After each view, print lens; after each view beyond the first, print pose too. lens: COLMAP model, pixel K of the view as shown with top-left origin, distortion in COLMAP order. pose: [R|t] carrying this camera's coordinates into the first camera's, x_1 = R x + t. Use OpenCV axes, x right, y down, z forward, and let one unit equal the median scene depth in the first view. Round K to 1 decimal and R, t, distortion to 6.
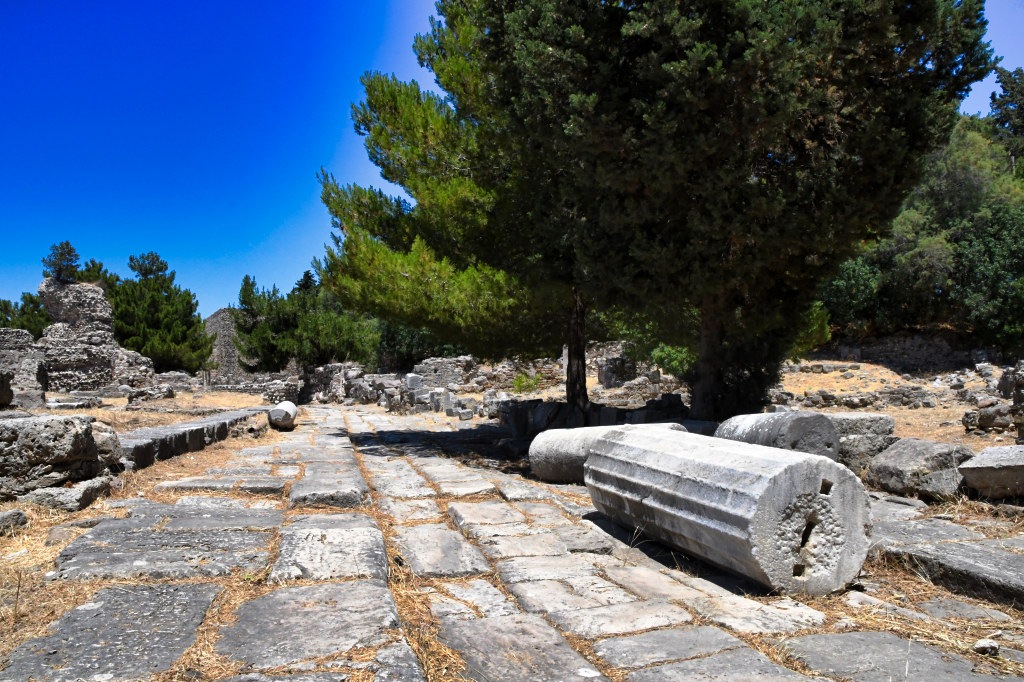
lens RADIAL K [[751.5, 0, 512.0], [0, 751.5, 341.0], [0, 0, 1]] dist [-0.129042, 0.107105]
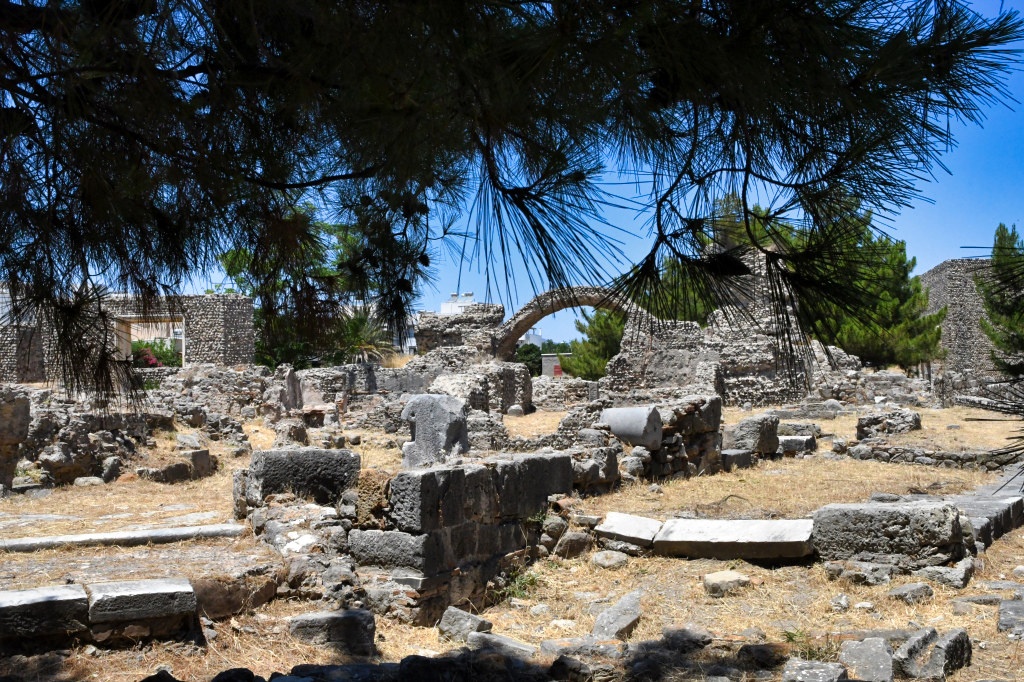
lens RADIAL K [[1284.7, 0, 512.0], [0, 1284.7, 341.0], [0, 0, 1]] dist [0.059110, 0.002677]
pose [[0.772280, -0.016350, -0.635071, 0.023661], [0.039658, 0.998960, 0.022508, -0.032195], [0.634043, -0.042569, 0.772125, -0.141866]]
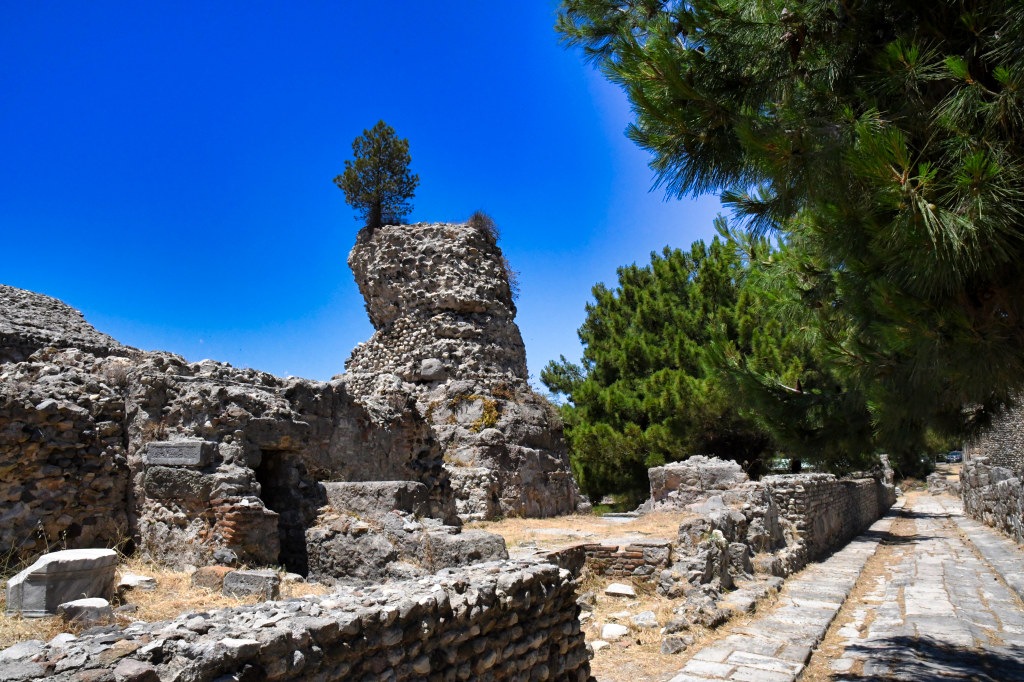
lens RADIAL K [[751.5, 0, 512.0], [0, 751.5, 341.0], [0, 0, 1]] dist [-0.129042, 0.107105]
pose [[0.540631, -0.148778, -0.827999, -0.311671], [0.054574, 0.988367, -0.141959, 0.043414], [0.839488, 0.031560, 0.542462, 0.992257]]
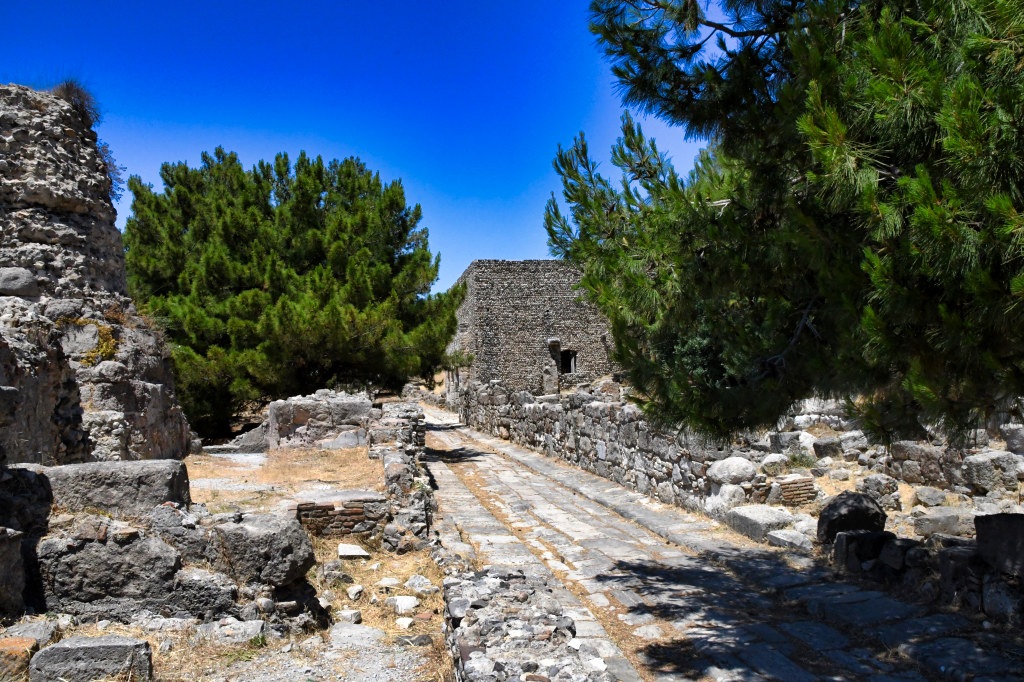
lens RADIAL K [[751.5, 0, 512.0], [0, 751.5, 341.0], [0, 0, 1]] dist [-0.129042, 0.107105]
pose [[0.948211, -0.020409, -0.316984, -0.381438], [0.025333, 0.999614, 0.011419, 0.025440], [0.316629, -0.018858, 0.948362, 0.955969]]
